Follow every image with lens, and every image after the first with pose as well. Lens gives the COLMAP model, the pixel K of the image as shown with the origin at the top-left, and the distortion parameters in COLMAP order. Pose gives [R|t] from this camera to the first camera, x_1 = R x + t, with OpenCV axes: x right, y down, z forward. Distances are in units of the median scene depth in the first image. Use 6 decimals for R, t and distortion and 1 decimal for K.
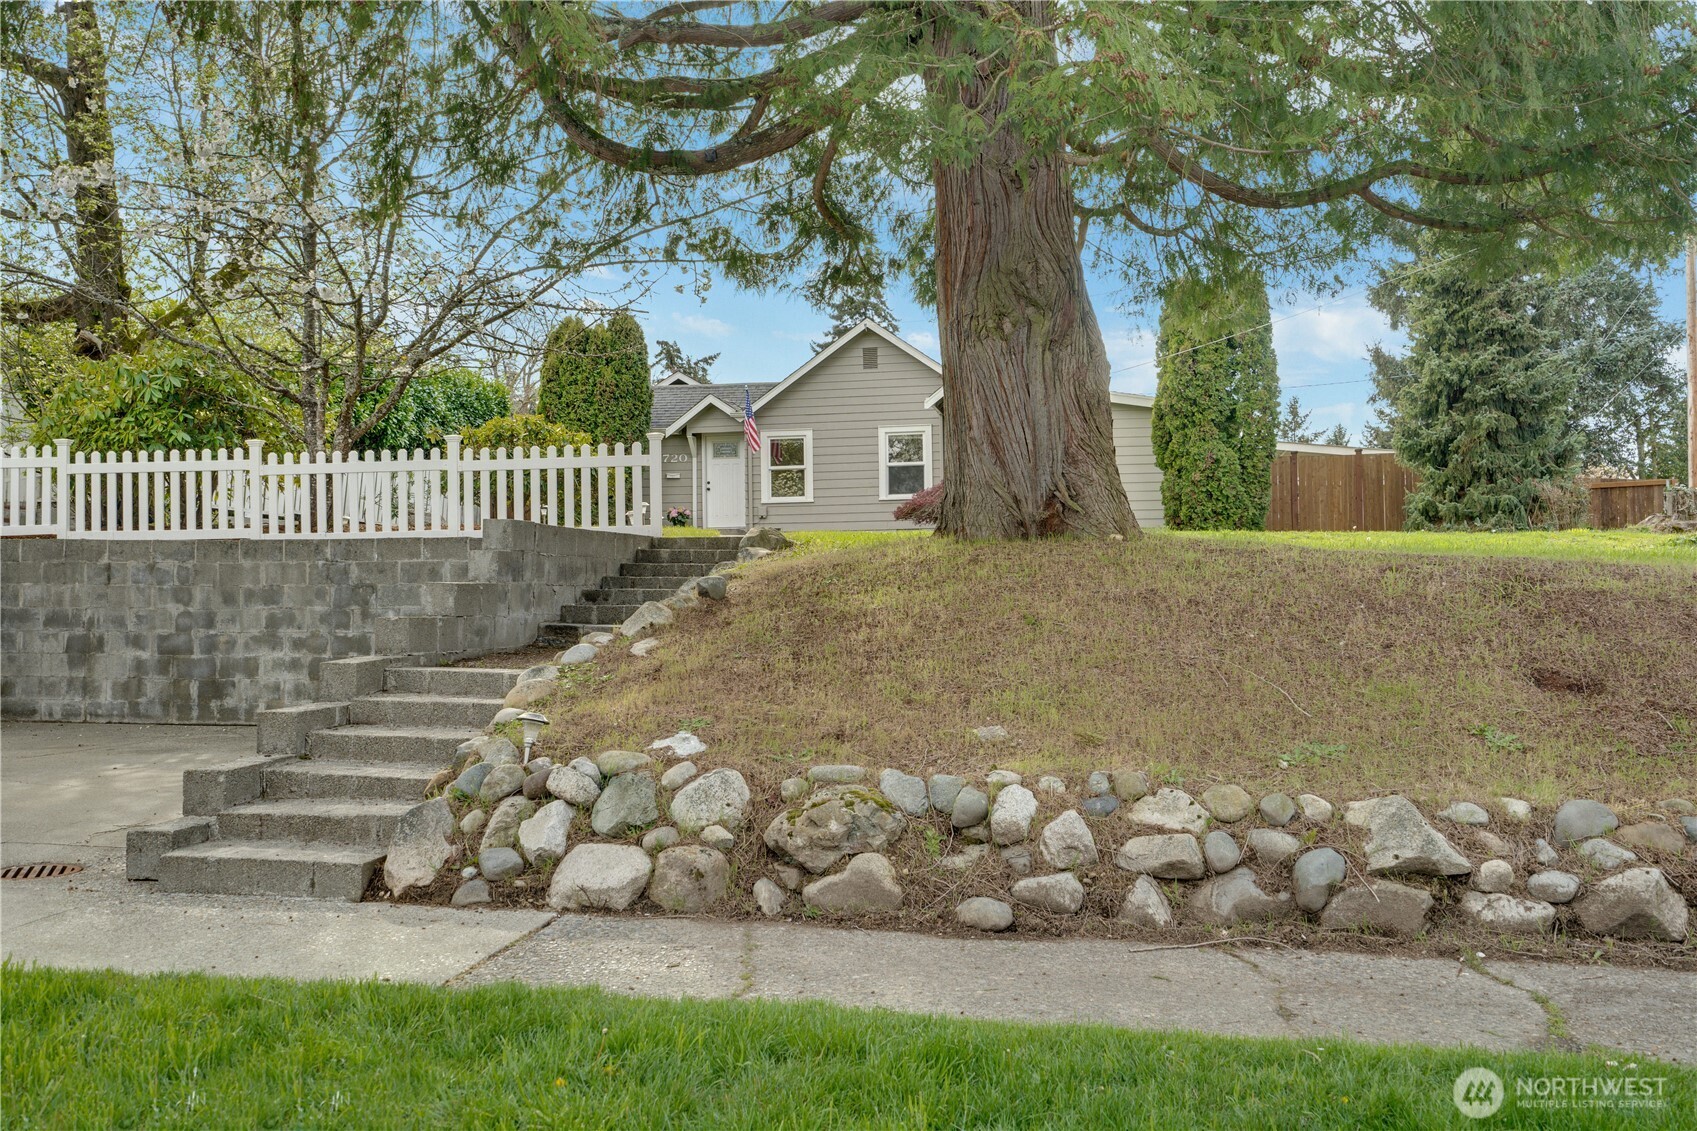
lens RADIAL K [[1662.9, 0, 848.5], [0, 1662.9, 565.5], [0, 0, 1]] dist [0.049563, 0.016091]
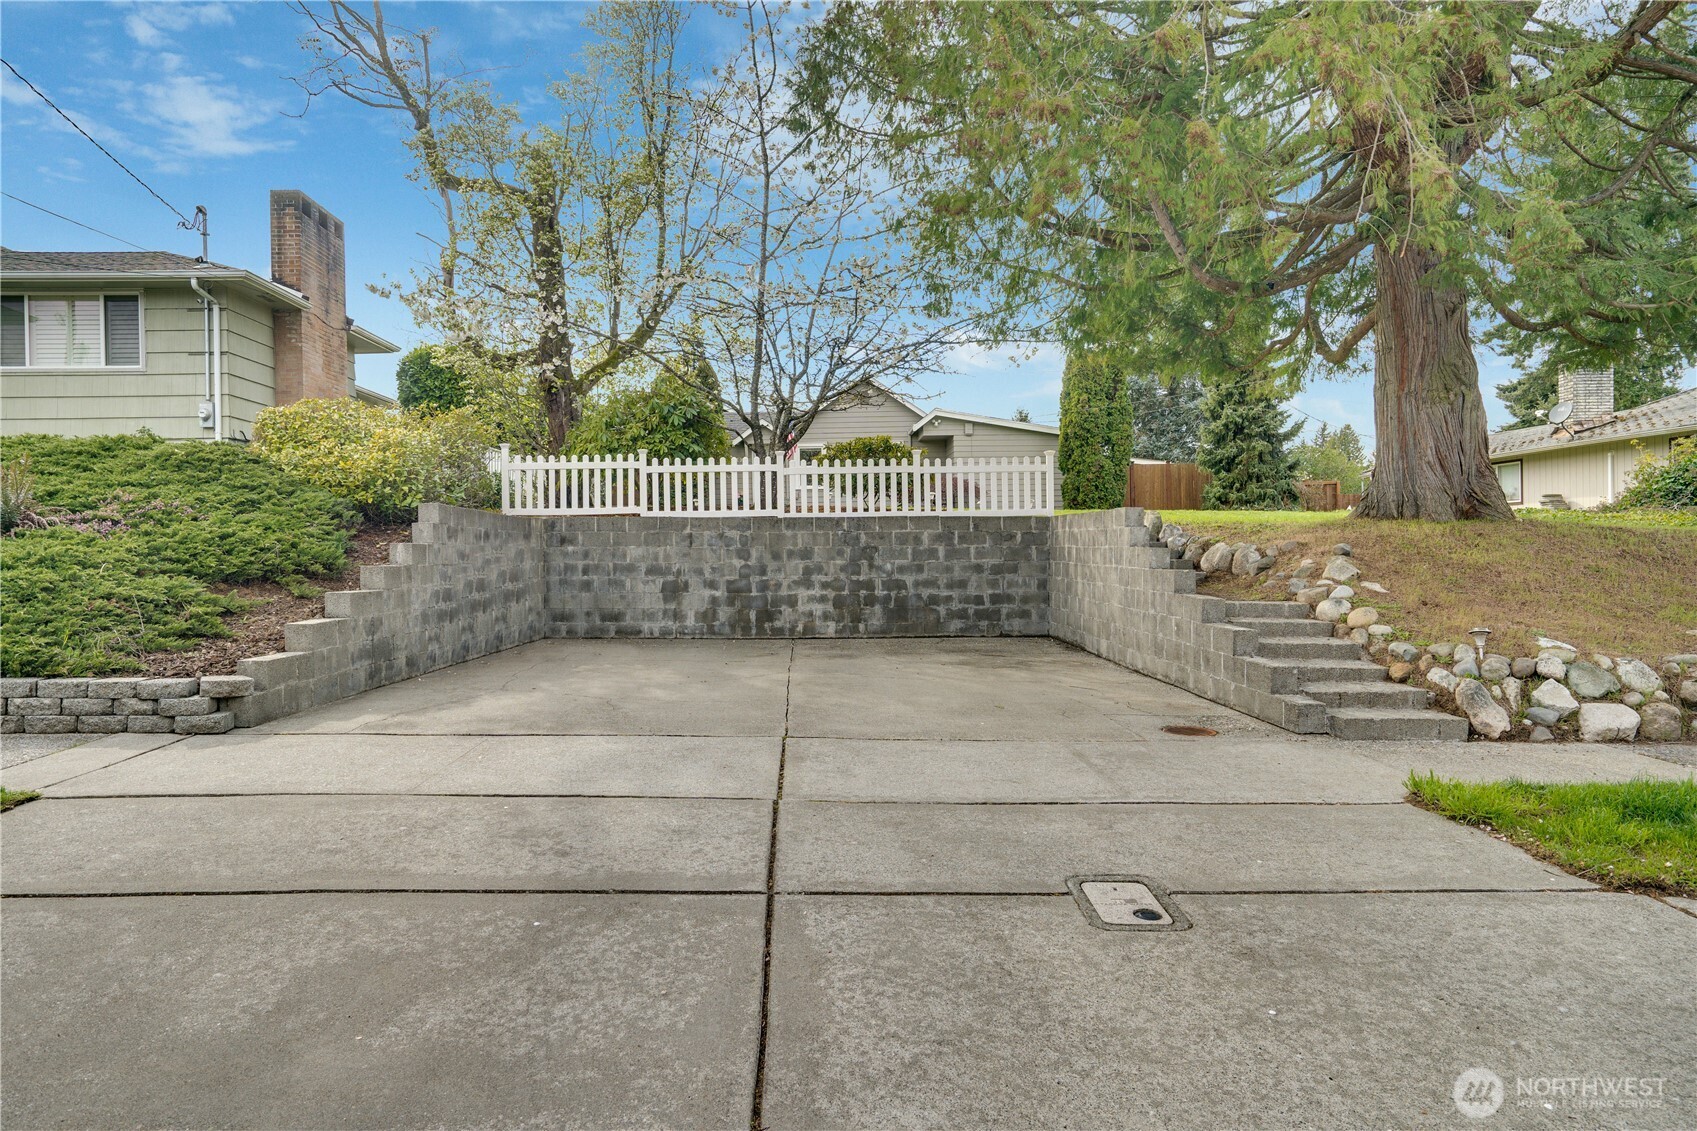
lens RADIAL K [[1054.5, 0, 848.5], [0, 1054.5, 565.5], [0, 0, 1]] dist [-0.041672, 0.047470]
pose [[0.979129, -0.008317, 0.203068, -0.489722], [0.000855, 0.999322, 0.036805, -0.006702], [-0.203236, -0.035864, 0.978473, 0.046479]]
